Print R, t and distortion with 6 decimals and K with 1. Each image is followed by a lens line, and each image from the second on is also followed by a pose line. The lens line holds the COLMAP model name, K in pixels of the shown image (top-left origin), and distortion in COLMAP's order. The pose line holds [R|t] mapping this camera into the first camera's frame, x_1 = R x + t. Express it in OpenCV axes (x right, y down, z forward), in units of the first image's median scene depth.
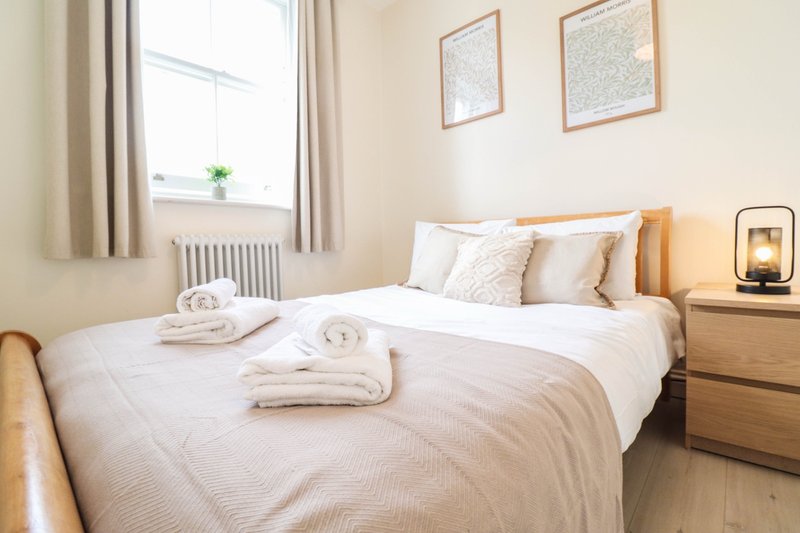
lens RADIAL K [[370.3, 0, 407.8], [0, 370.3, 258.4], [0, 0, 1]] dist [-0.001367, -0.012328]
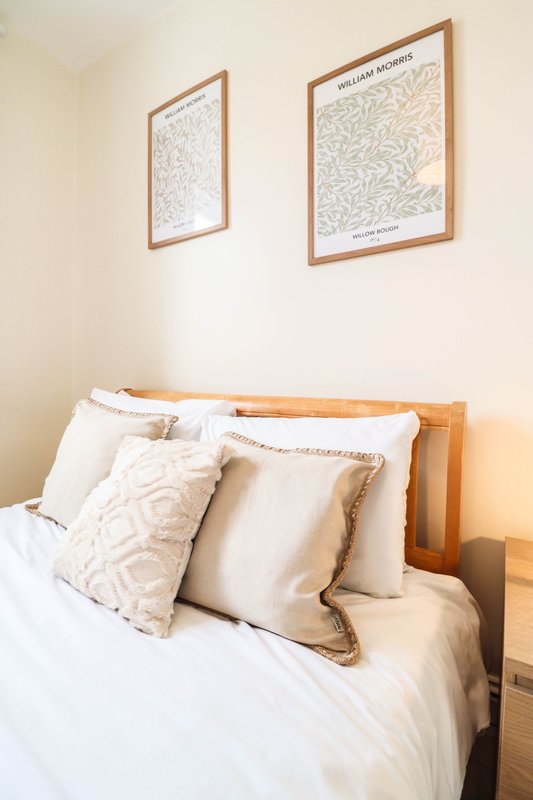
lens RADIAL K [[370.6, 0, 260.4], [0, 370.6, 391.1], [0, 0, 1]] dist [0.001038, -0.013244]
pose [[0.986609, 0.029572, 0.160401, 0.269672], [-0.029194, 0.999563, -0.004708, -0.132094], [-0.160470, -0.000038, 0.987041, 0.427545]]
